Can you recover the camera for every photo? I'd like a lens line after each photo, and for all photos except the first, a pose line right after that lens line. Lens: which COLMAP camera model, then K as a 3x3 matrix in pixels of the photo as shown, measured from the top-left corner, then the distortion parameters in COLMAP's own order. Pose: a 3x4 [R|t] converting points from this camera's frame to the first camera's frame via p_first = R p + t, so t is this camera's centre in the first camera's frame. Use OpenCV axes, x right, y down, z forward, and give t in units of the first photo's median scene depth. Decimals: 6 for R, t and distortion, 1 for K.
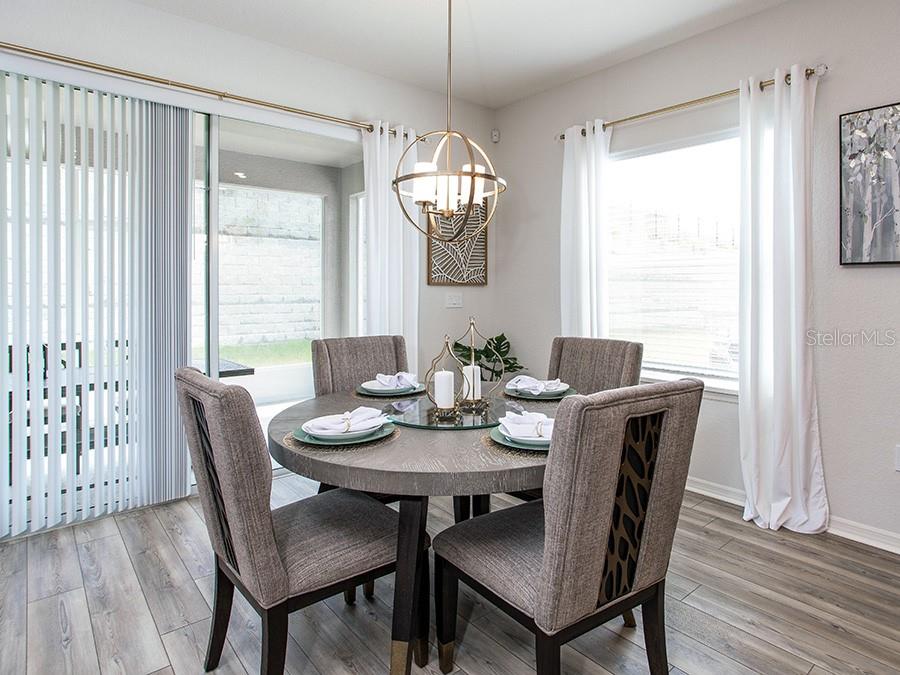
lens RADIAL K [[543.1, 0, 454.7], [0, 543.1, 299.1], [0, 0, 1]] dist [-0.047696, -0.000114]
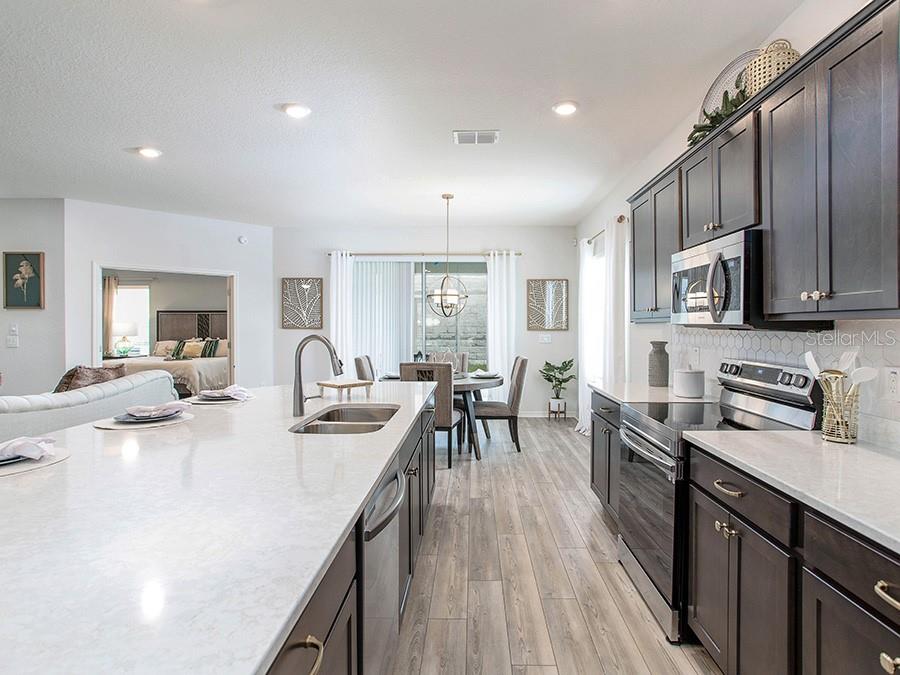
lens RADIAL K [[479.1, 0, 469.5], [0, 479.1, 336.9], [0, 0, 1]] dist [-0.013260, -0.000095]
pose [[0.774053, 0.009413, -0.633051, 1.171336], [-0.007936, 0.999955, 0.005165, -0.013806], [0.633071, 0.001026, 0.774093, -0.568299]]
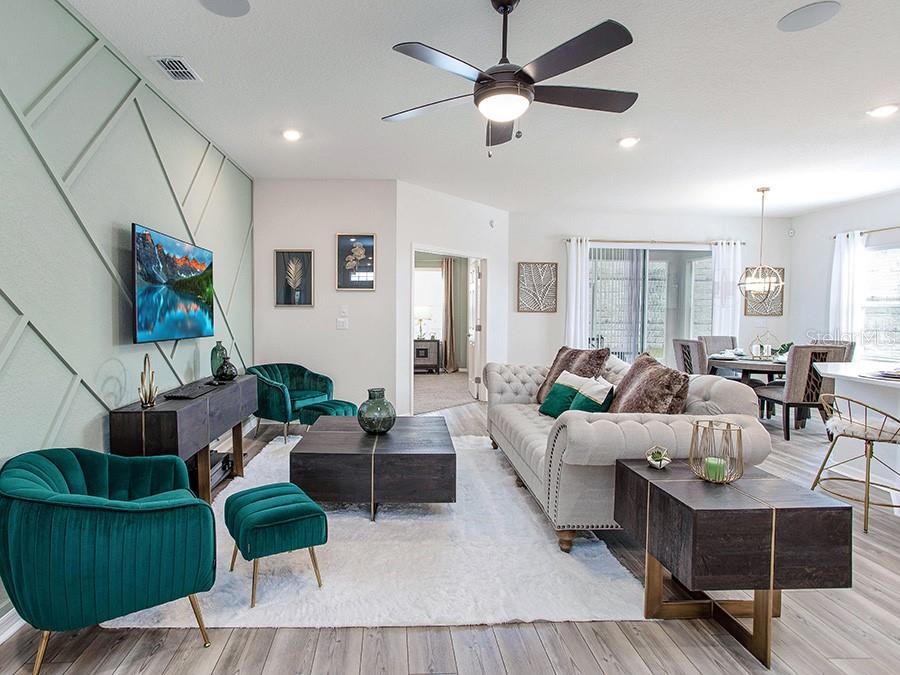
lens RADIAL K [[491.5, 0, 413.5], [0, 491.5, 330.2], [0, 0, 1]] dist [-0.053985, 0.045141]
pose [[0.813150, 0.026719, -0.581440, -0.005353], [-0.014813, 0.999572, 0.025217, 0.001646], [0.581865, -0.011892, 0.813198, -1.604655]]
